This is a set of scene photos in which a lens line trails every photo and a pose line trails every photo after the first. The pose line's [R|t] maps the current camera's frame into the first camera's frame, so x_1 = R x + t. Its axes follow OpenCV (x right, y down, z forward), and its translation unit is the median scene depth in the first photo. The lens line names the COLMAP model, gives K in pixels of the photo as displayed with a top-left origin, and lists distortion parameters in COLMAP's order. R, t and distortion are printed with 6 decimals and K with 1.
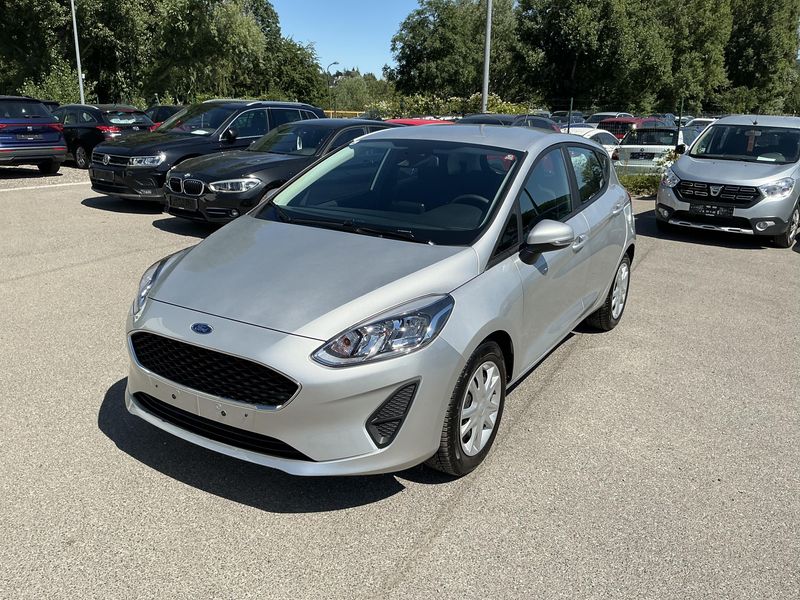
lens RADIAL K [[665.7, 0, 395.5], [0, 665.7, 302.0], [0, 0, 1]] dist [0.021916, -0.075234]
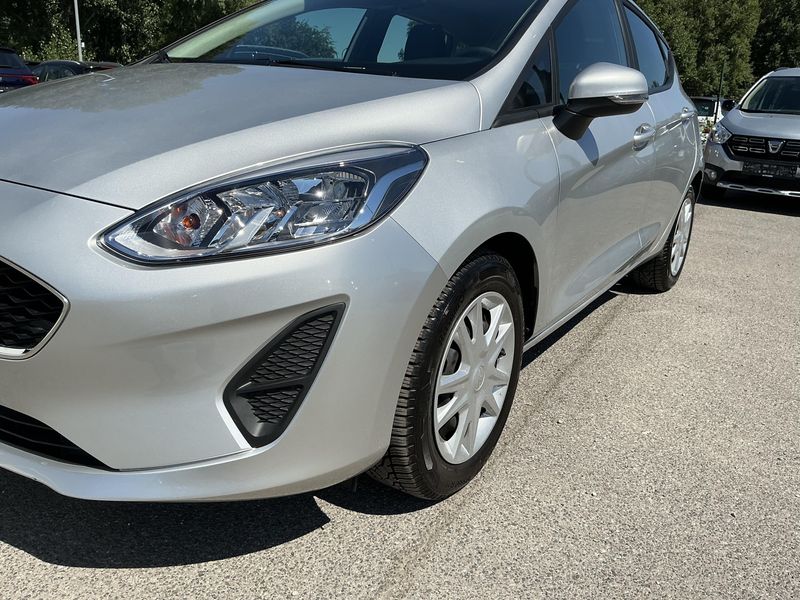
lens RADIAL K [[665.7, 0, 397.2], [0, 665.7, 301.9], [0, 0, 1]] dist [0.021916, -0.075234]
pose [[0.999530, 0.026459, -0.015465, 0.023878], [-0.026337, 0.999621, 0.008007, 0.032702], [0.015671, -0.007596, 0.999848, 0.155858]]
